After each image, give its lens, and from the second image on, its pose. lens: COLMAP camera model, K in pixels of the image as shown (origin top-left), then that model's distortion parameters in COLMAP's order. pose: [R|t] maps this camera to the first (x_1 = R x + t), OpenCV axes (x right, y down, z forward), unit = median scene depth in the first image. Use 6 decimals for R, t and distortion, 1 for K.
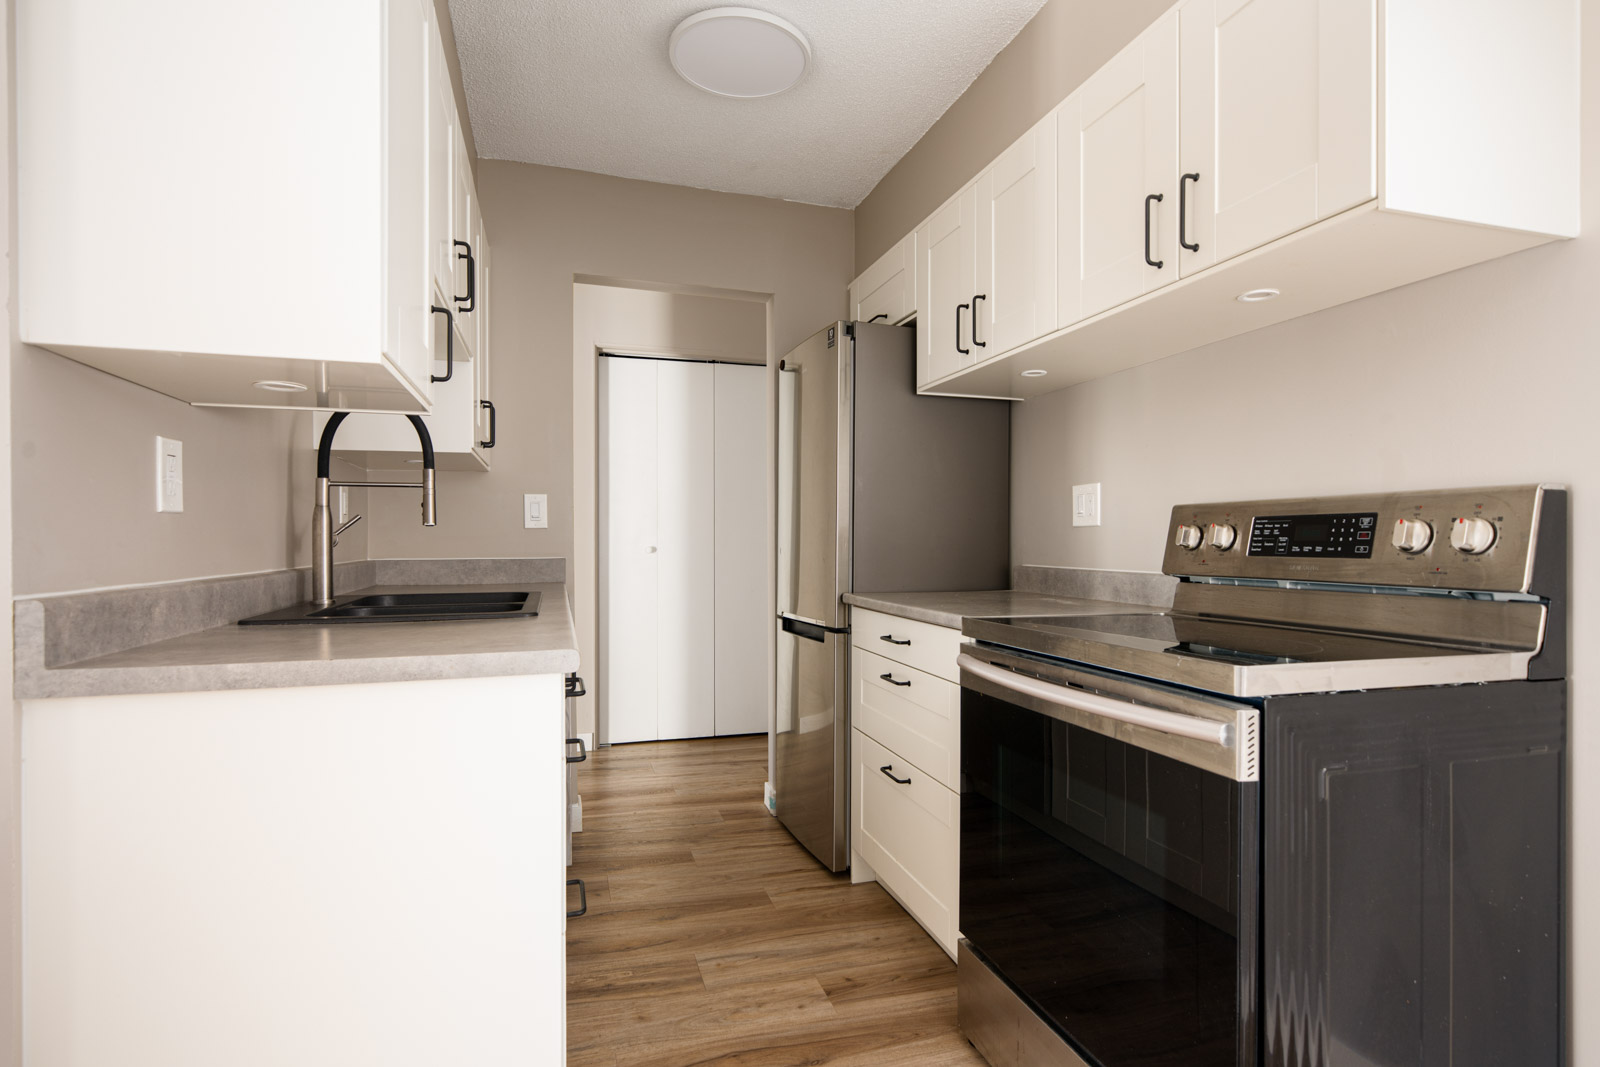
lens RADIAL K [[803.8, 0, 802.3], [0, 803.8, 548.6], [0, 0, 1]] dist [0.006637, 0.002906]
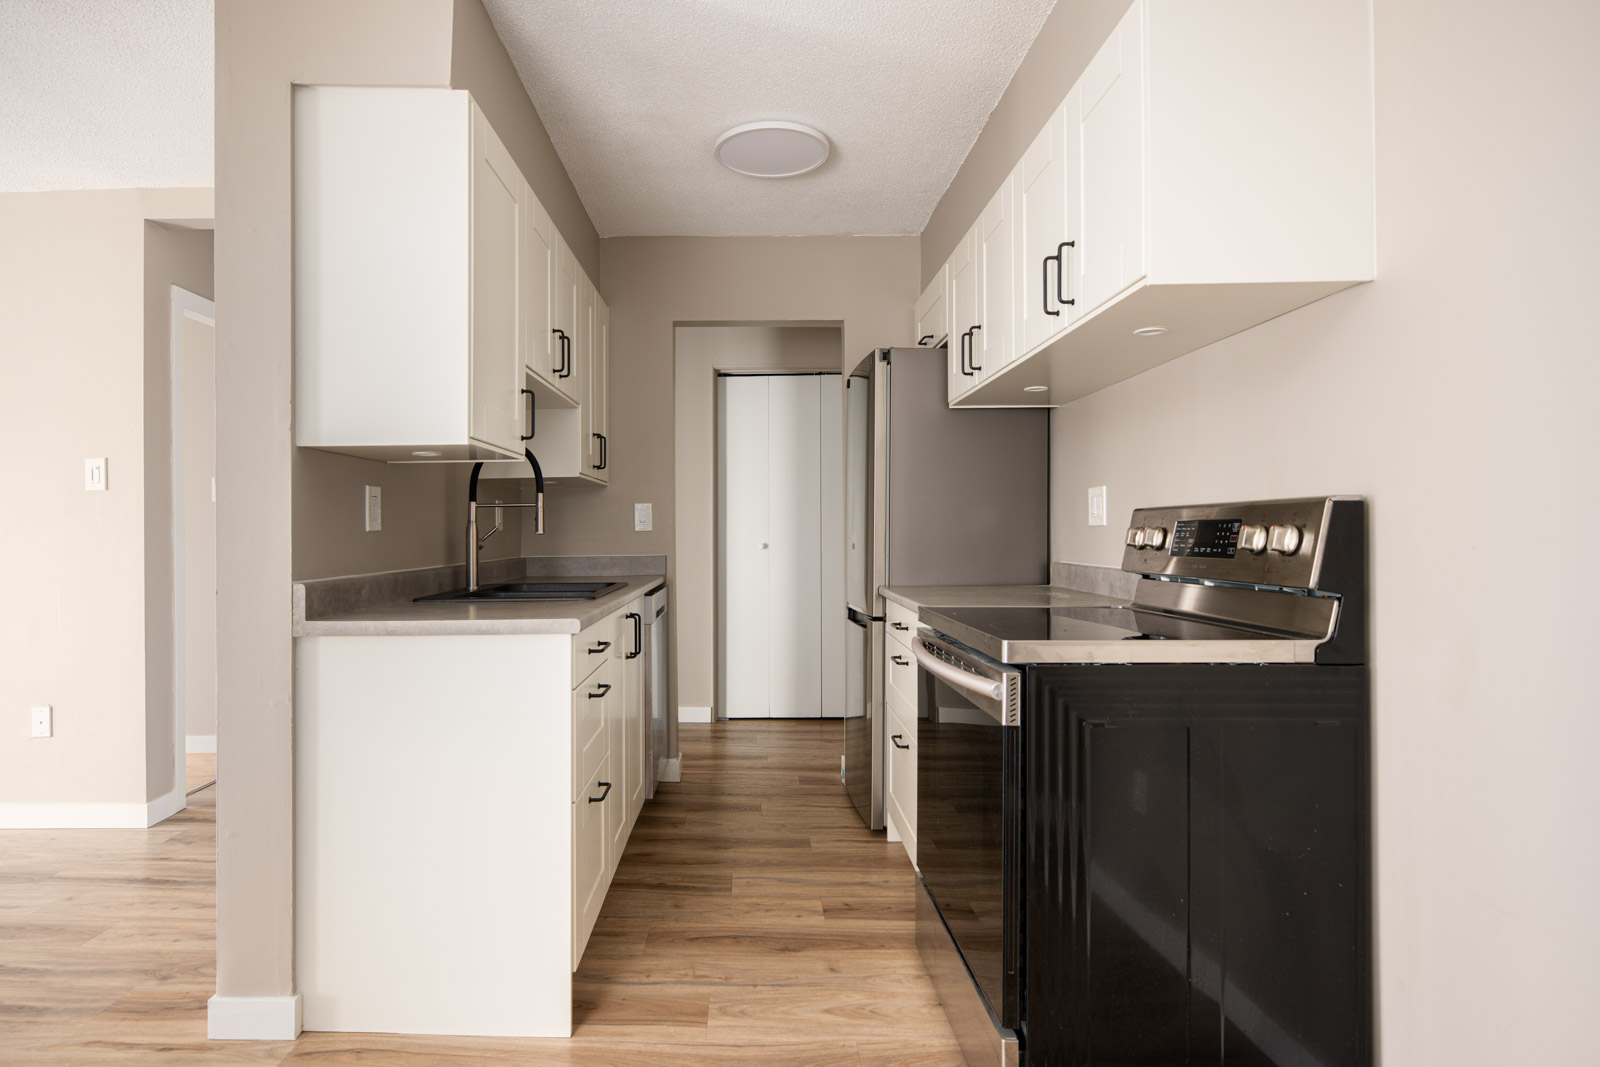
lens RADIAL K [[843.3, 0, 741.2], [0, 843.3, 525.4], [0, 0, 1]] dist [0.006659, -0.000721]
pose [[0.952347, -0.012609, -0.304755, 0.331722], [0.007408, 0.999807, -0.018217, -0.015372], [0.304926, 0.015091, 0.952257, -0.296161]]
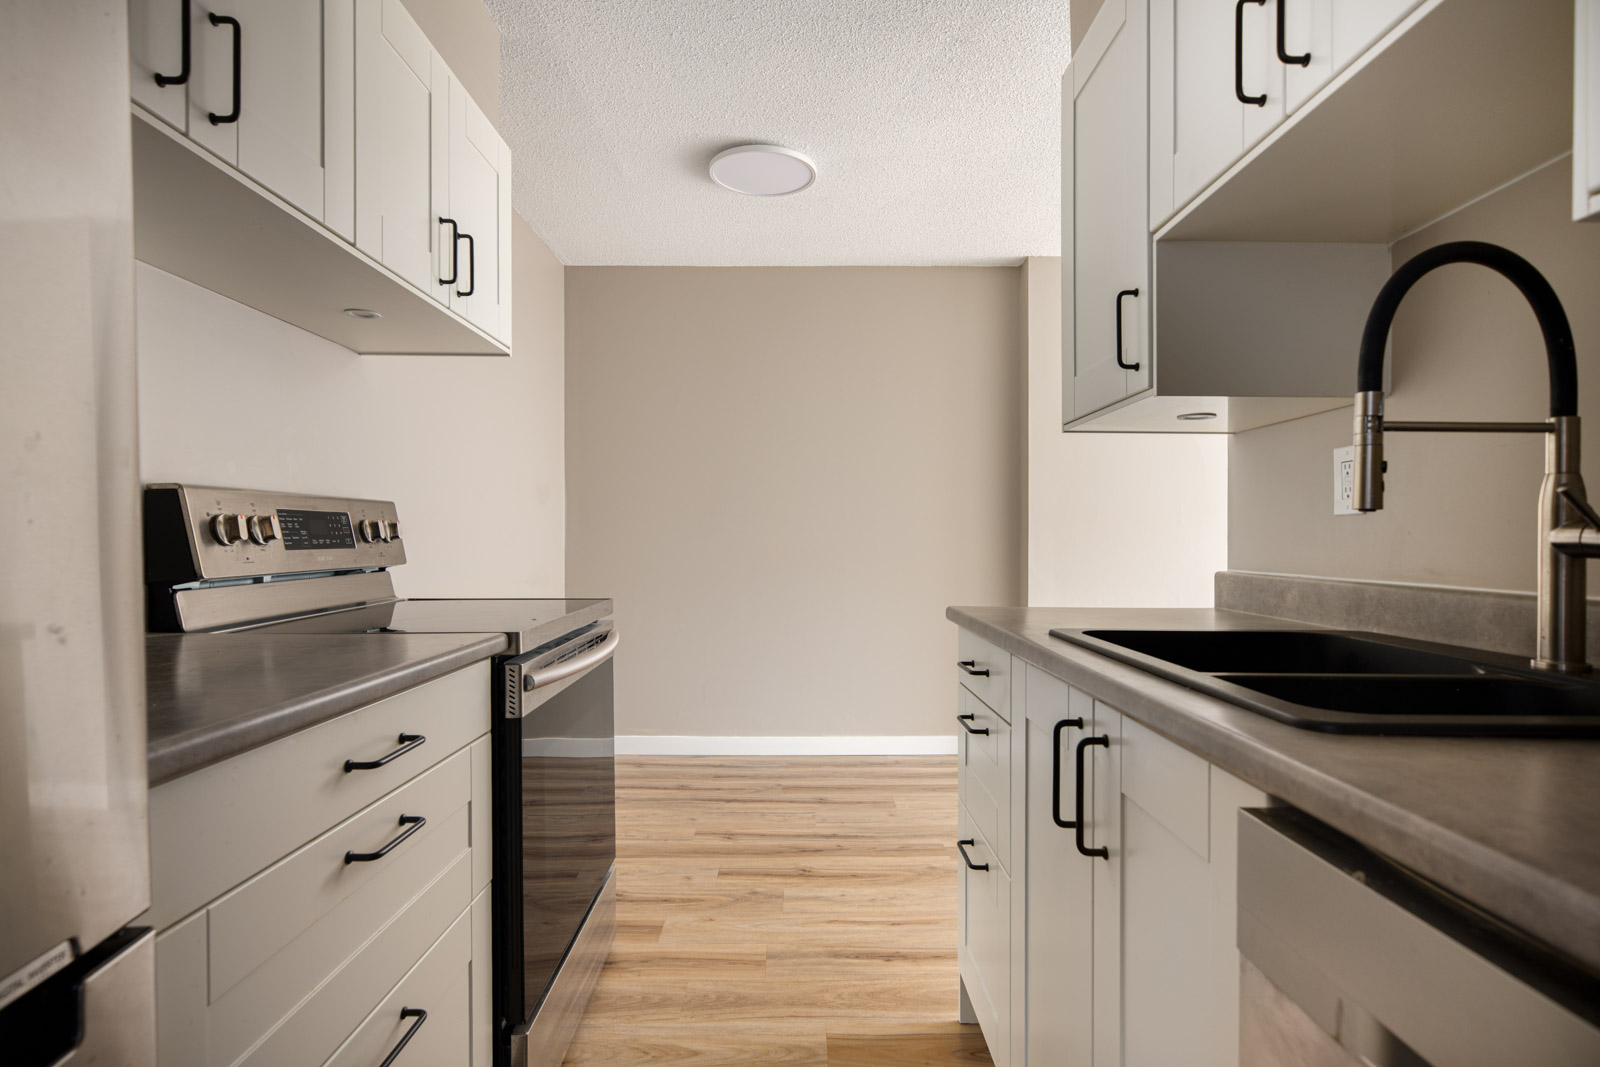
lens RADIAL K [[843.3, 0, 791.0], [0, 843.3, 541.0], [0, 0, 1]] dist [0.006659, -0.000721]
pose [[-0.953282, -0.007424, 0.301991, -0.313234], [-0.003285, 0.999894, 0.014212, -0.017151], [-0.302064, 0.012556, -0.953205, 1.719458]]
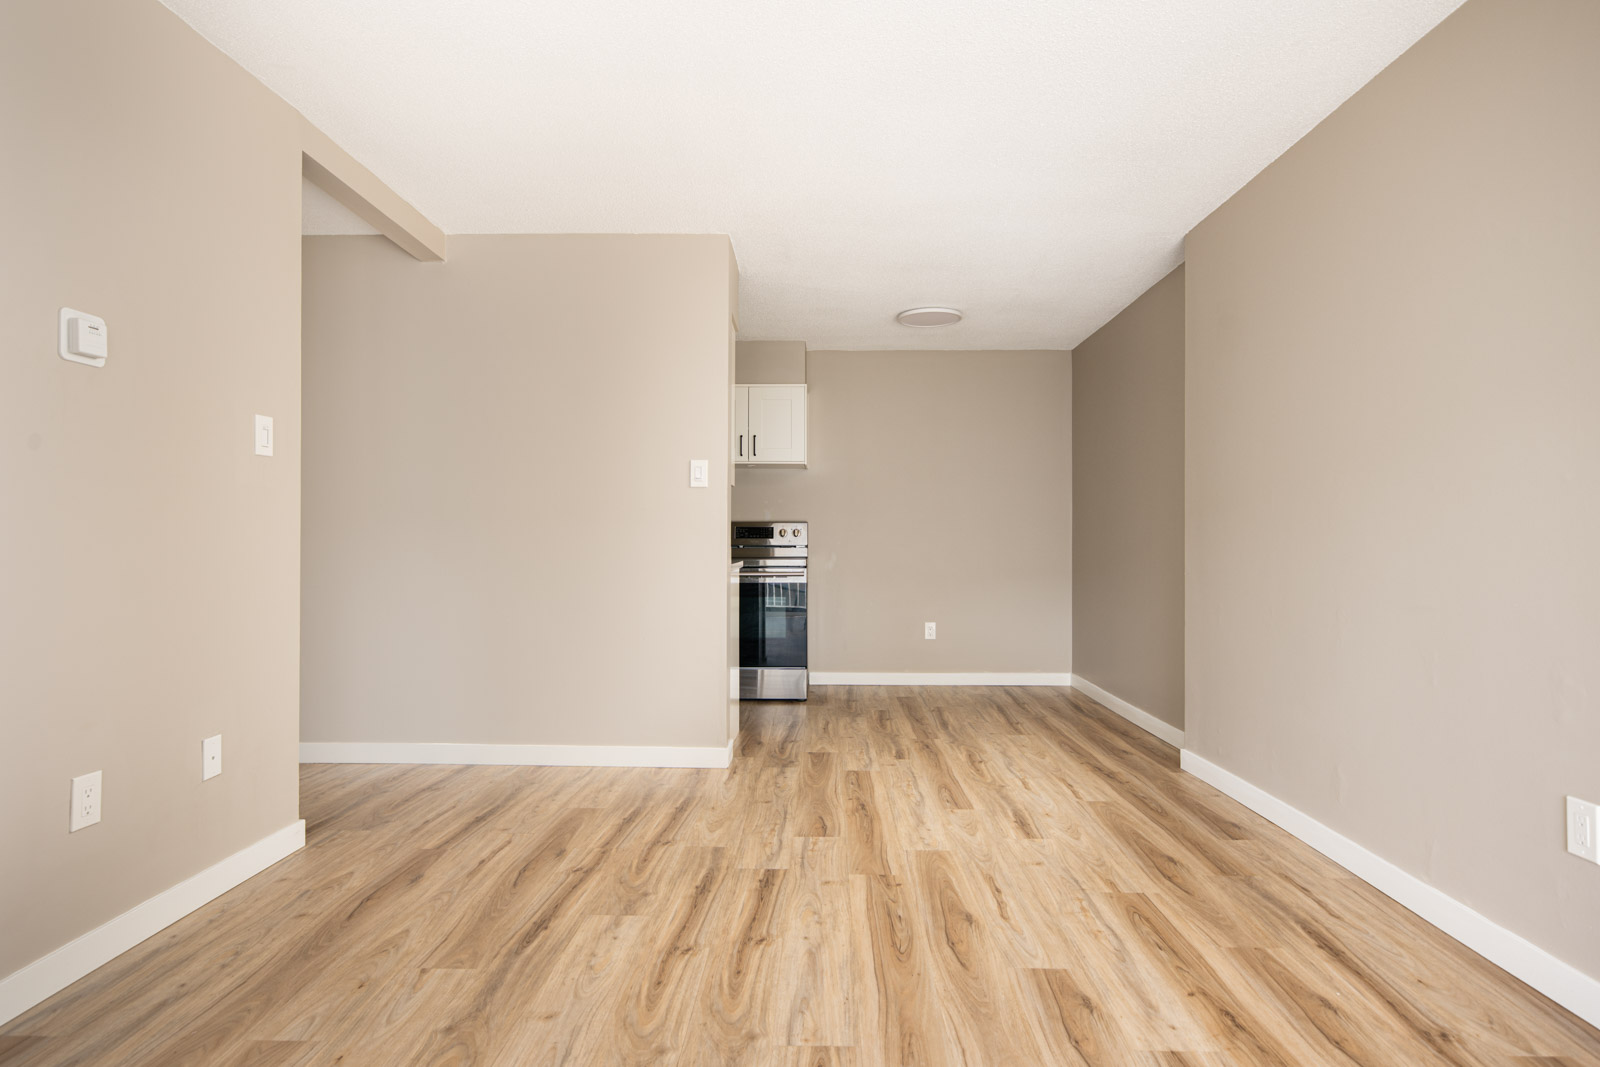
lens RADIAL K [[843.3, 0, 809.3], [0, 843.3, 522.4], [0, 0, 1]] dist [0.006659, -0.000721]
pose [[0.304250, 0.019461, 0.952393, -2.564104], [0.007619, 0.999710, -0.022862, 0.024604], [-0.952562, 0.014212, 0.304014, -0.342813]]
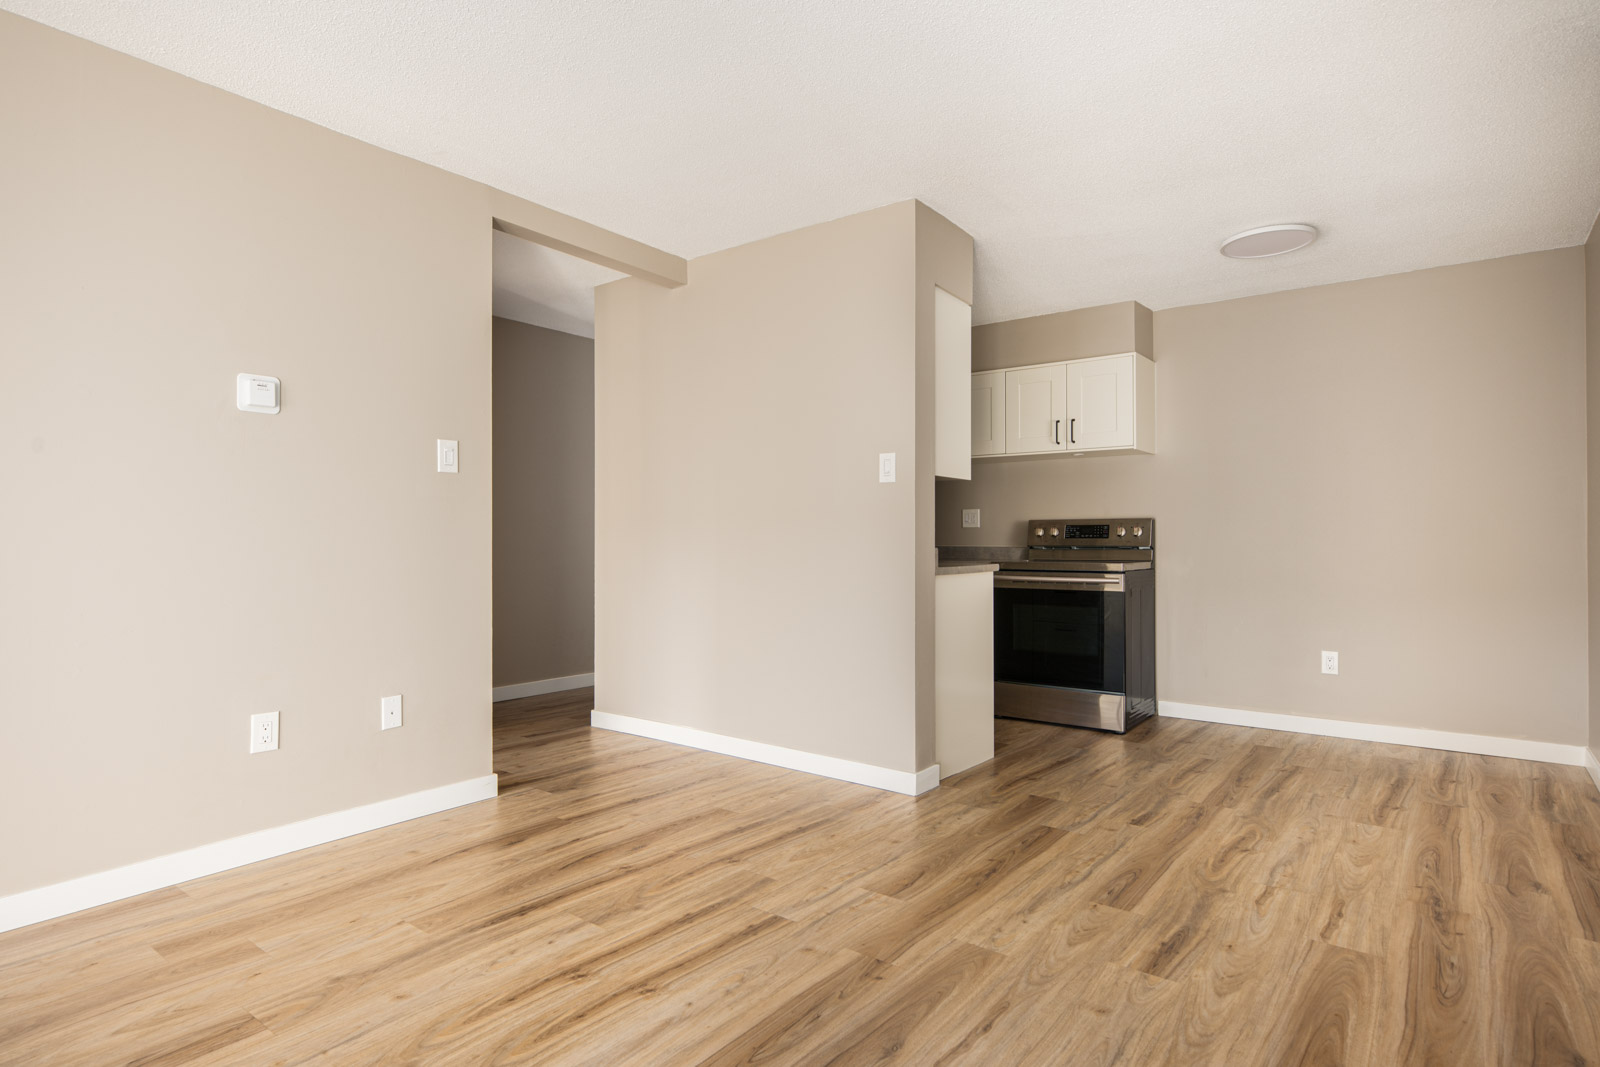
lens RADIAL K [[843.3, 0, 807.0], [0, 843.3, 527.6], [0, 0, 1]] dist [0.006659, -0.000721]
pose [[0.804389, 0.007450, 0.594057, -1.930548], [0.005357, 0.999790, -0.019792, 0.024530], [-0.594079, 0.019103, 0.804180, -0.881946]]
